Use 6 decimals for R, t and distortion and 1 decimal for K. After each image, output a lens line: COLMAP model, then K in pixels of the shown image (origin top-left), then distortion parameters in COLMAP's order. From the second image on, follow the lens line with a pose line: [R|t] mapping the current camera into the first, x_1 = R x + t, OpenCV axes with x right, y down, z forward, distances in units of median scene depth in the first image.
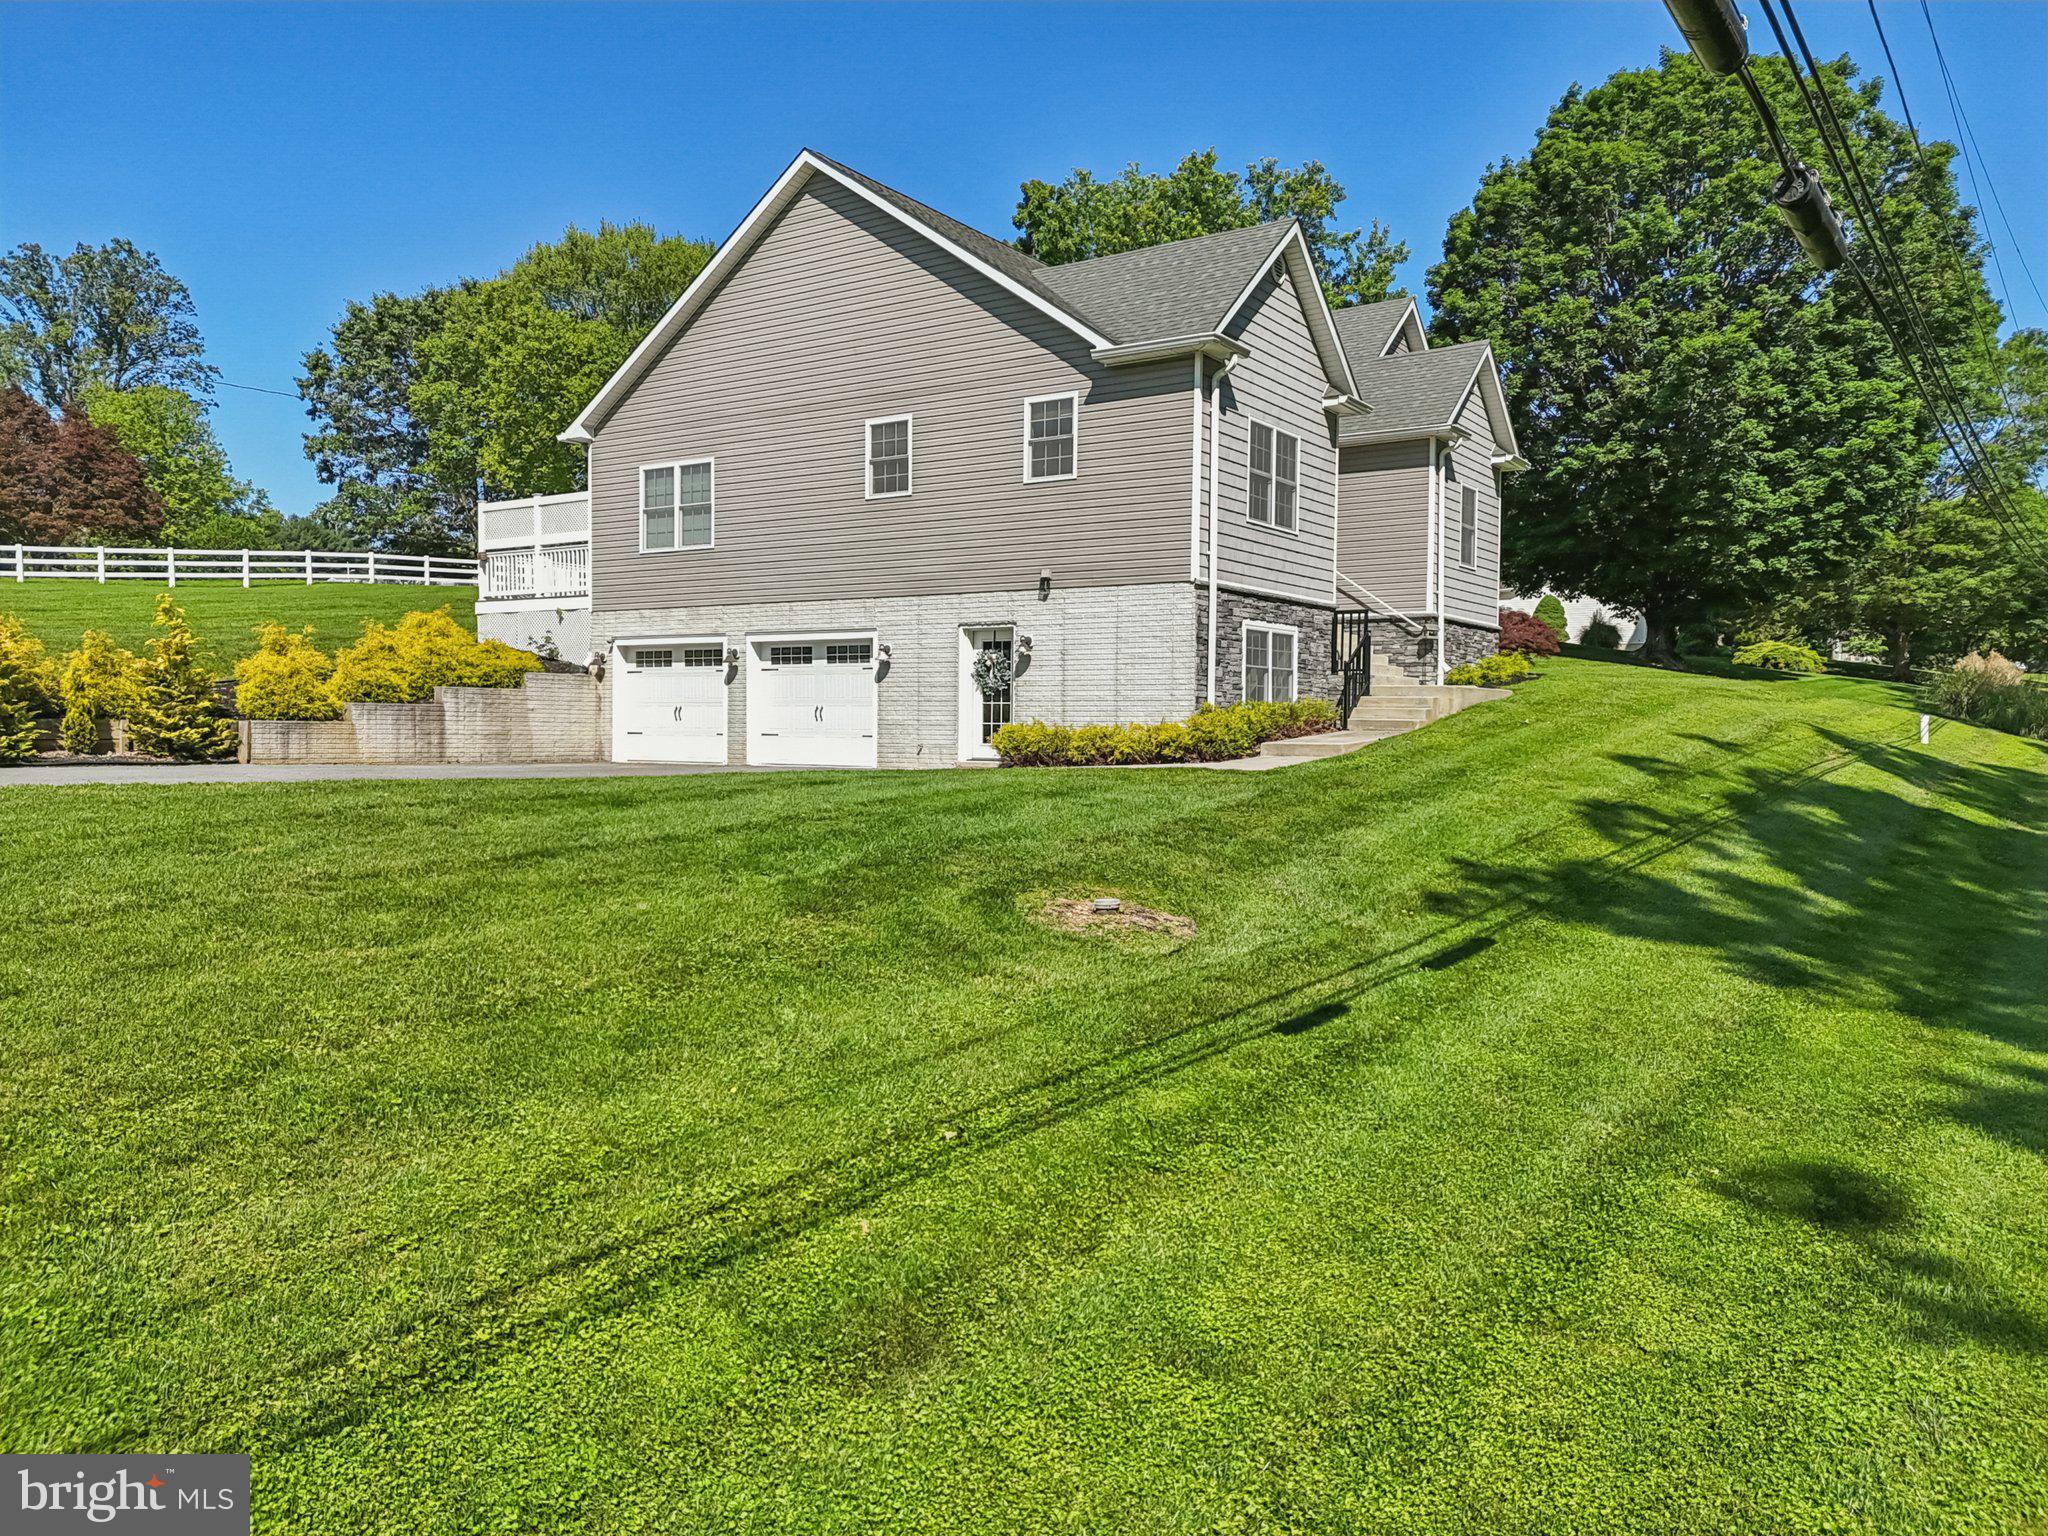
lens RADIAL K [[1510.1, 0, 1057.4], [0, 1510.1, 787.7], [0, 0, 1]] dist [0.084258, -0.089608]
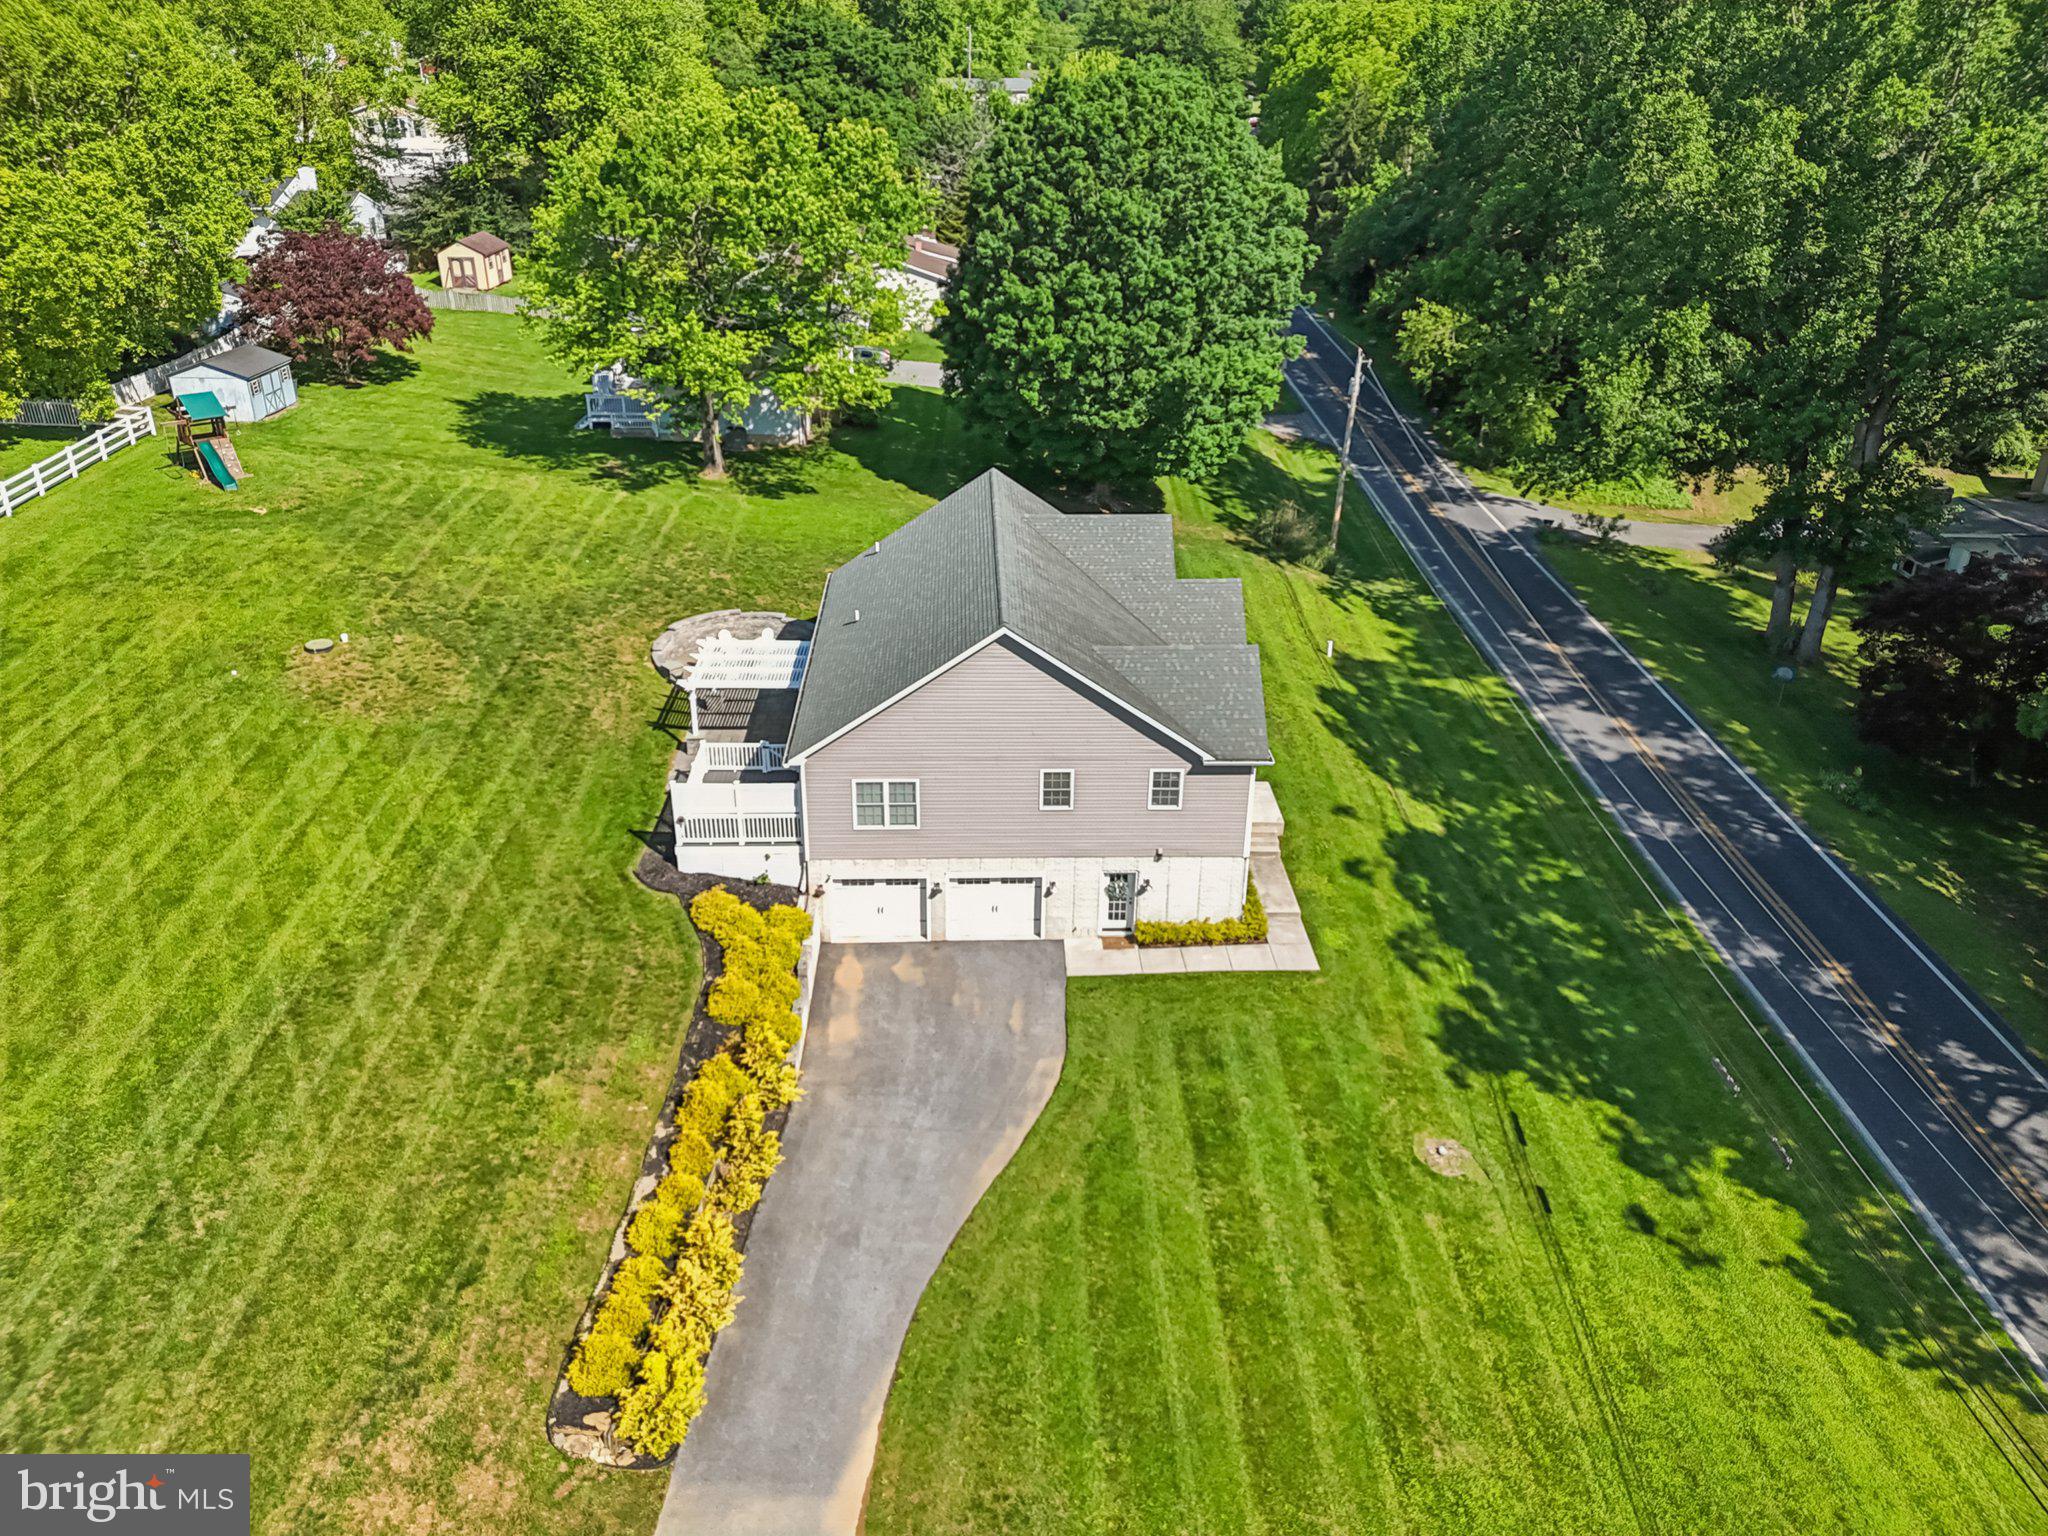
lens RADIAL K [[1510.1, 0, 1033.9], [0, 1510.1, 752.1], [0, 0, 1]] dist [0.084258, -0.089608]
pose [[0.813713, -0.247714, 0.525841, -0.995597], [0.010996, 0.911045, 0.412160, -0.935207], [-0.581163, -0.329598, 0.744053, -0.264546]]
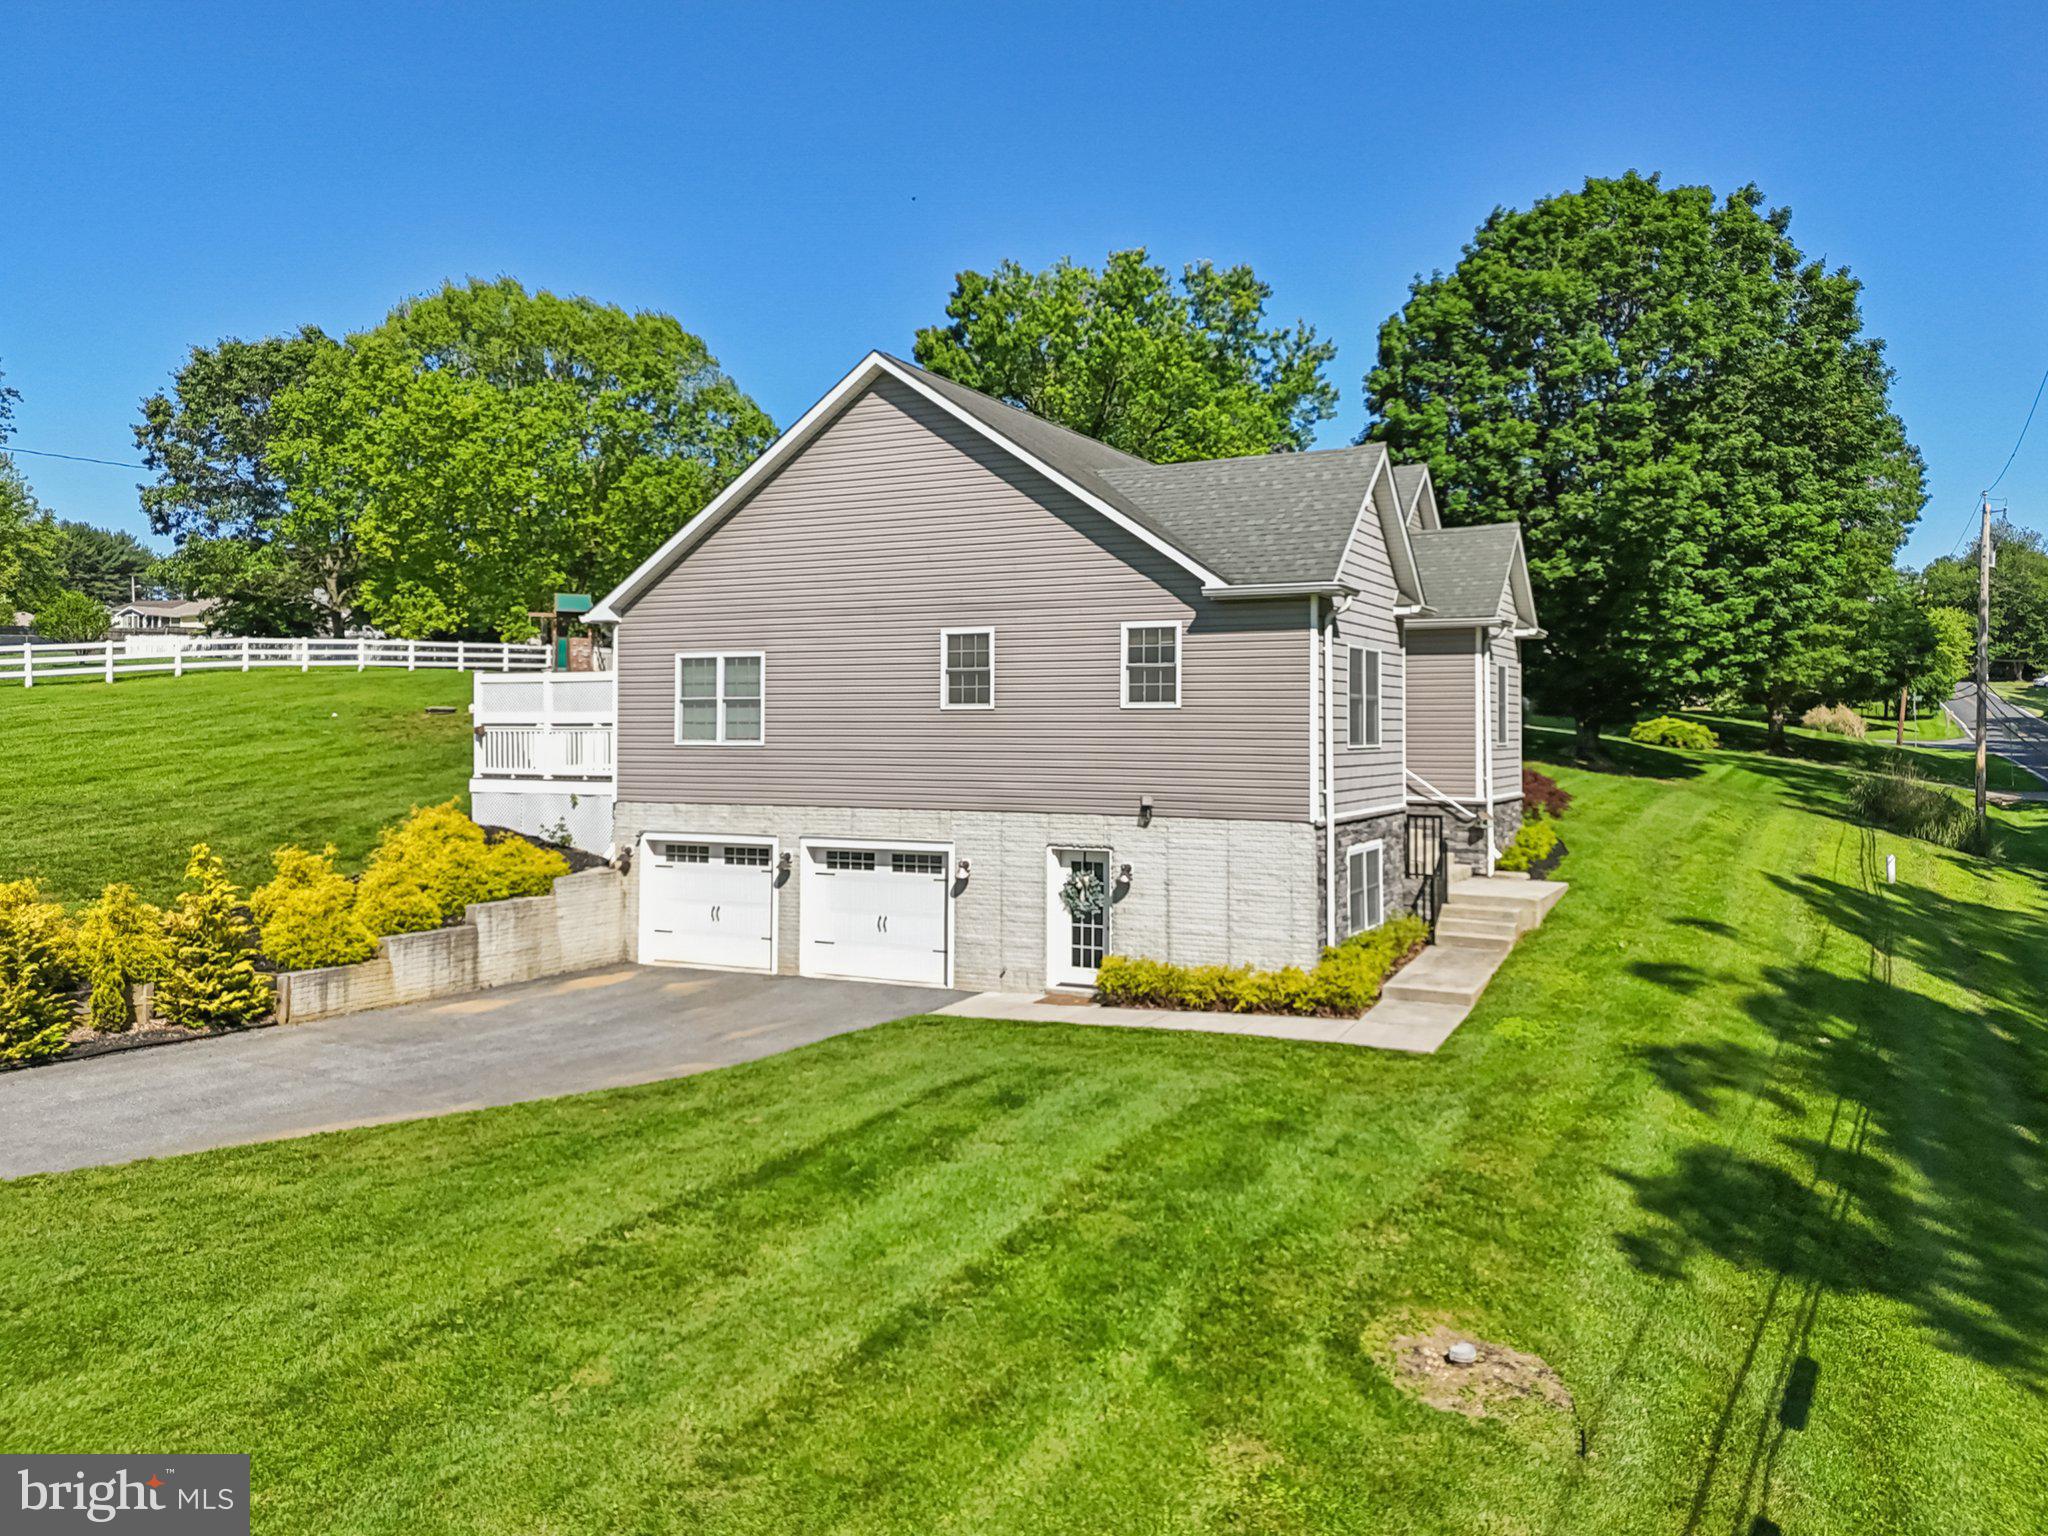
lens RADIAL K [[1510.1, 0, 1054.2], [0, 1510.1, 759.9], [0, 0, 1]] dist [0.084258, -0.089608]
pose [[0.993396, -0.012068, 0.114098, -0.158609], [0.013793, 0.999802, -0.014342, -0.138107], [-0.113902, 0.015821, 0.993366, 0.032893]]
